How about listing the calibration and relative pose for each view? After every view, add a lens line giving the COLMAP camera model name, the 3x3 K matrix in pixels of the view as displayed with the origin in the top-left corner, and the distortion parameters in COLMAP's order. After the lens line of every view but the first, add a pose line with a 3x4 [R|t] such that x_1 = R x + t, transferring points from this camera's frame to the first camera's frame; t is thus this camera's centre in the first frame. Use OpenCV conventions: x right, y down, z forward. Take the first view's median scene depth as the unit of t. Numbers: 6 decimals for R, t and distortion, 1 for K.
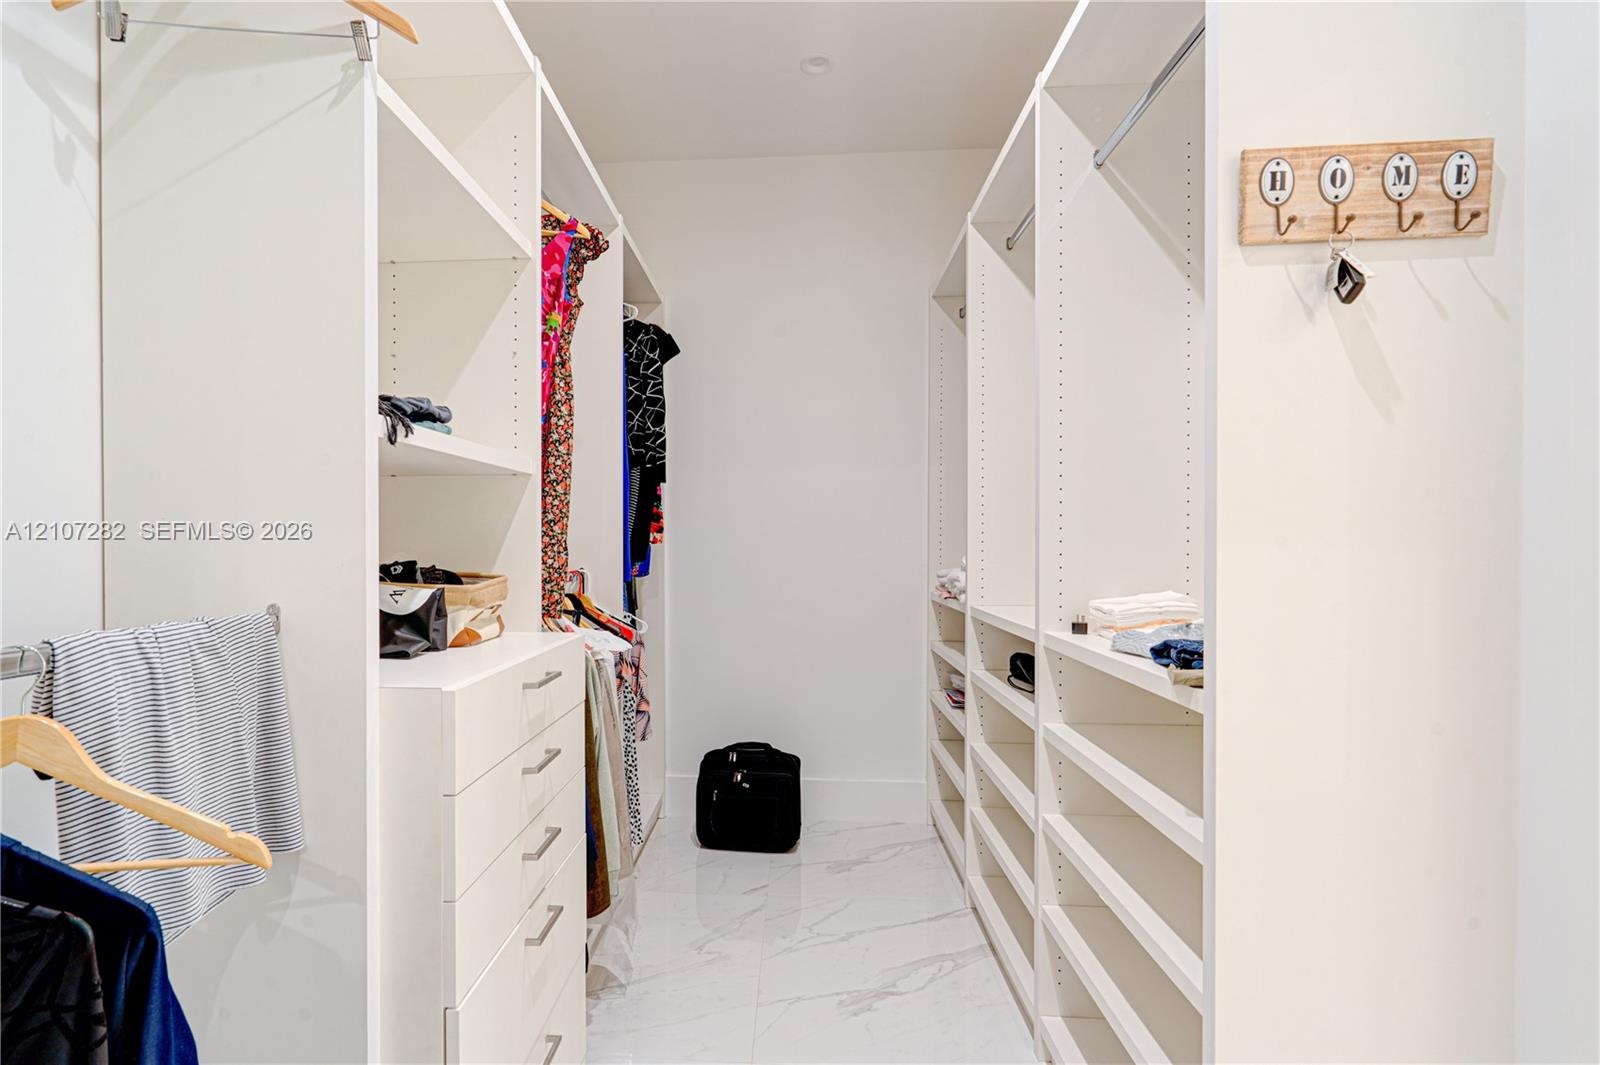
lens RADIAL K [[754.2, 0, 731.6], [0, 754.2, 547.4], [0, 0, 1]] dist [-0.000798, 0.000530]
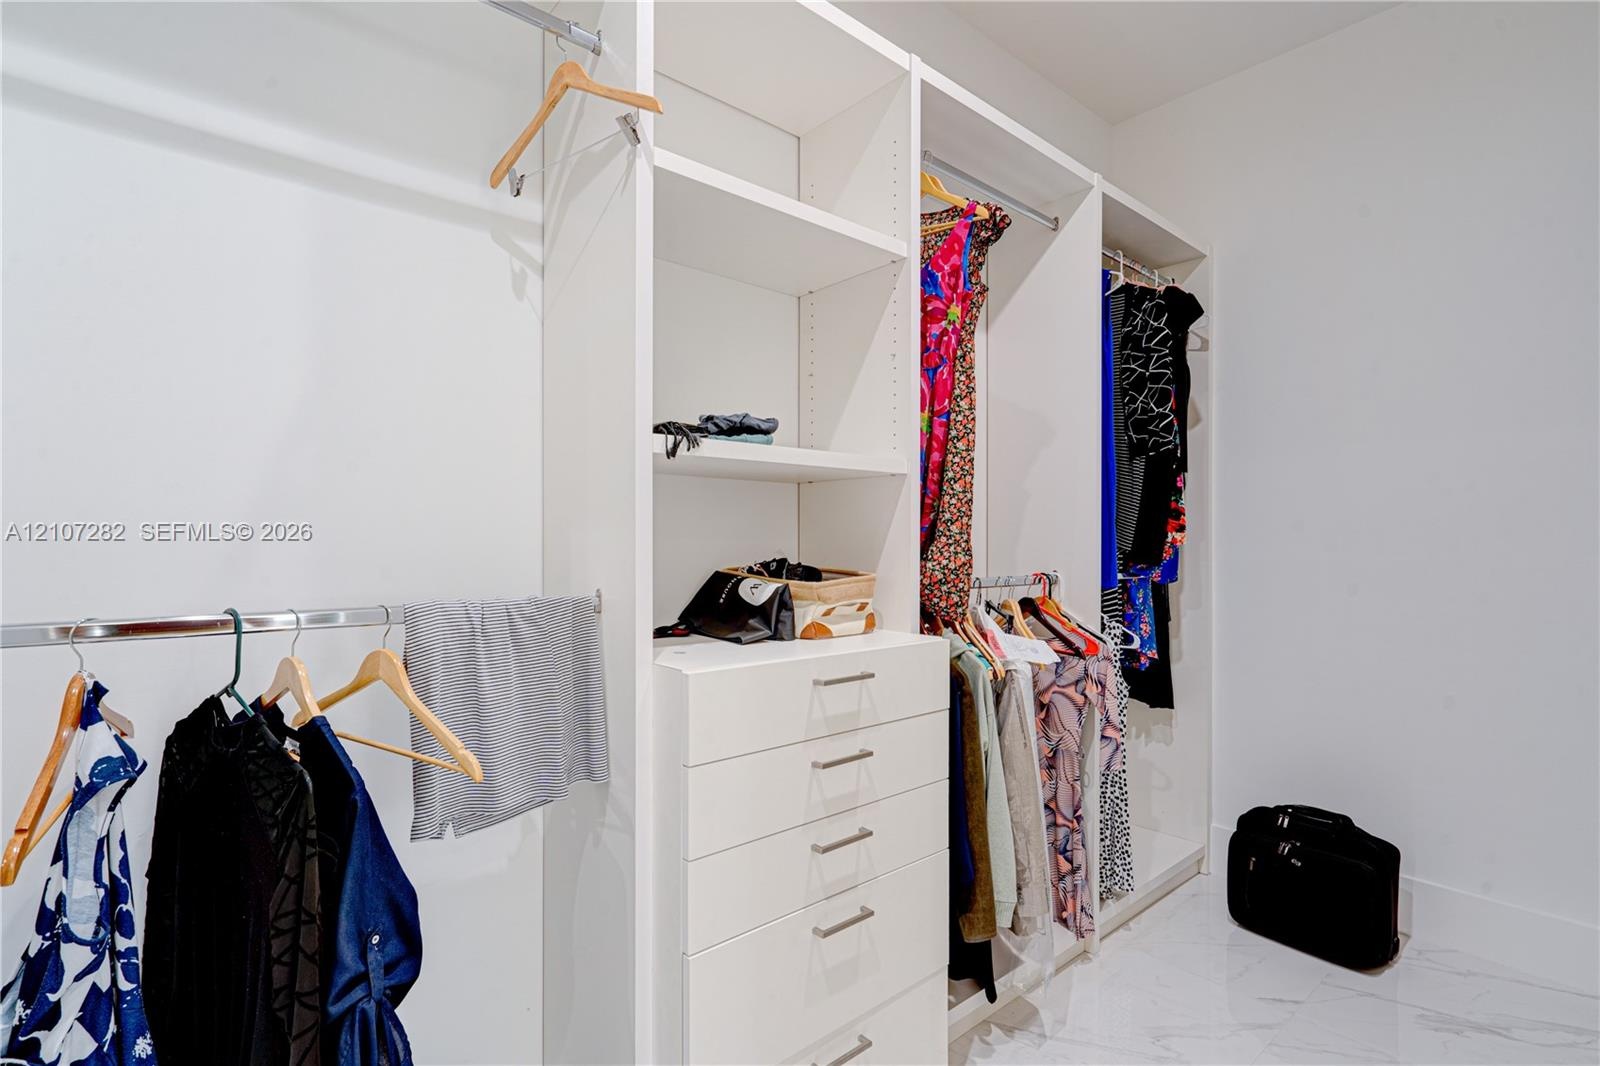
lens RADIAL K [[747.6, 0, 801.0], [0, 747.6, 545.9], [0, 0, 1]] dist [-0.004652, 0.000300]
pose [[0.718707, 0.007872, -0.695269, 0.292422], [-0.009326, 0.999955, 0.001682, -0.002225], [0.695251, 0.005275, 0.718748, 0.175452]]
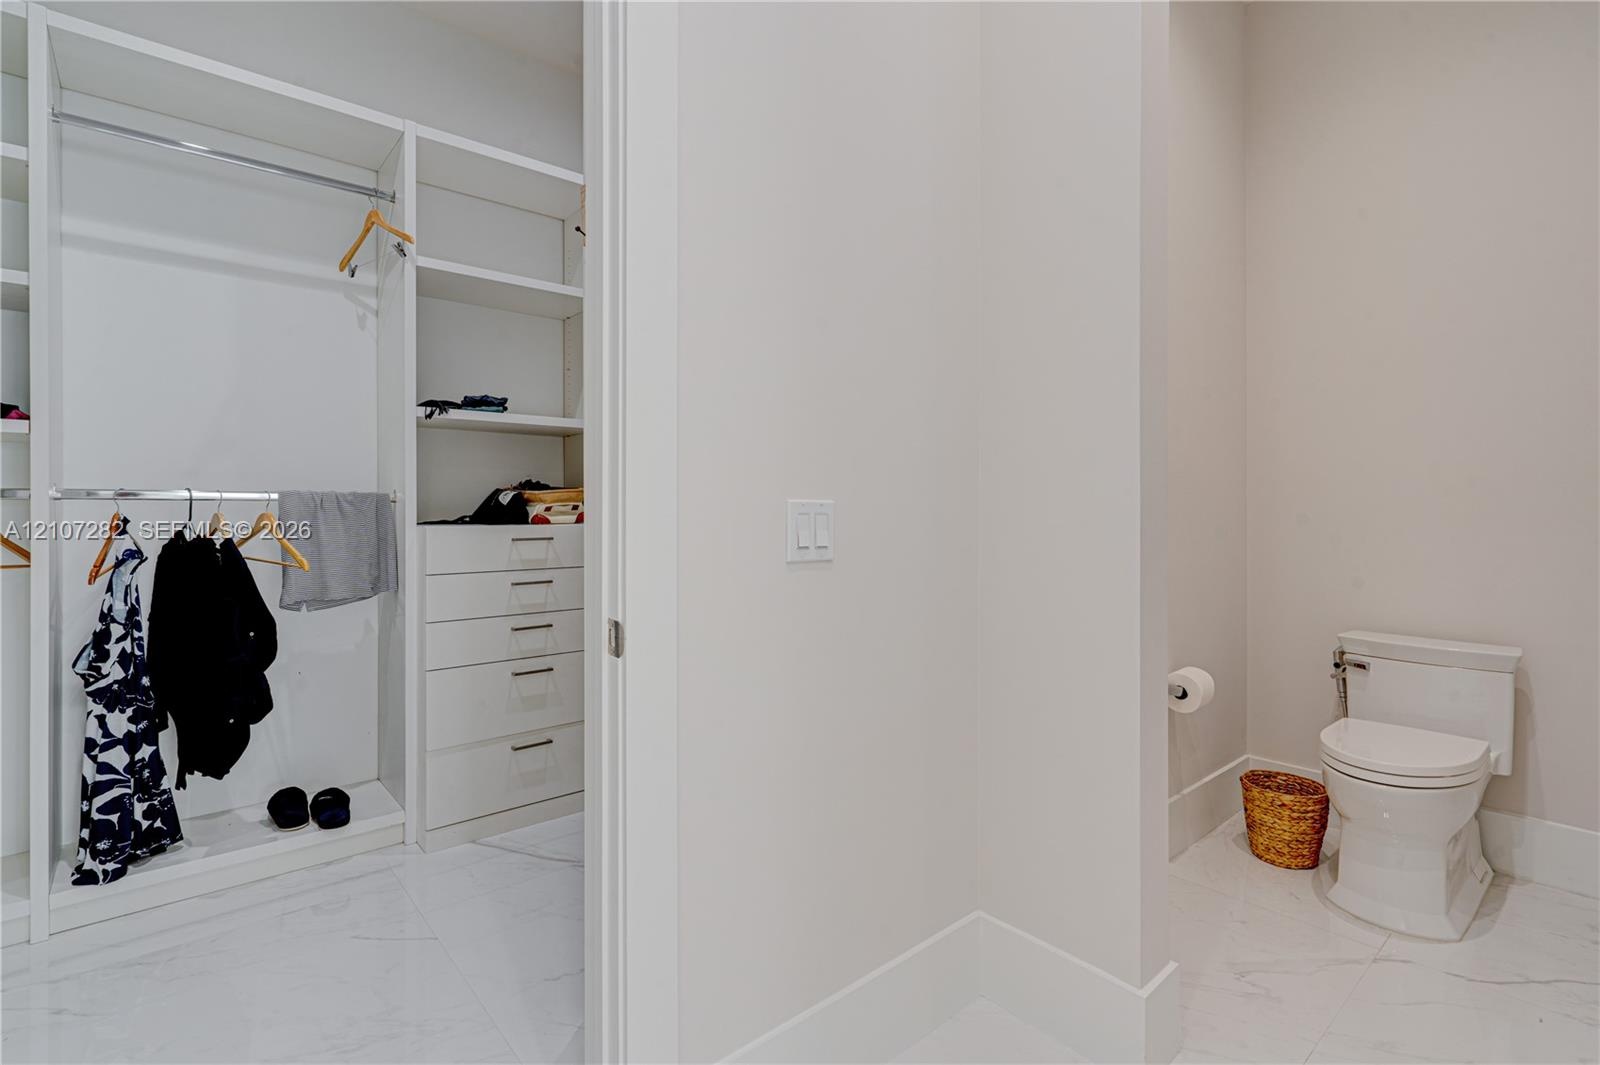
lens RADIAL K [[726.8, 0, 802.7], [0, 726.8, 510.2], [0, 0, 1]] dist [0.001846, 0.000328]
pose [[0.726033, 0.001867, -0.687657, 1.059929], [-0.004525, 0.999988, -0.002062, 0.076466], [0.687645, 0.004609, 0.726033, 0.115100]]
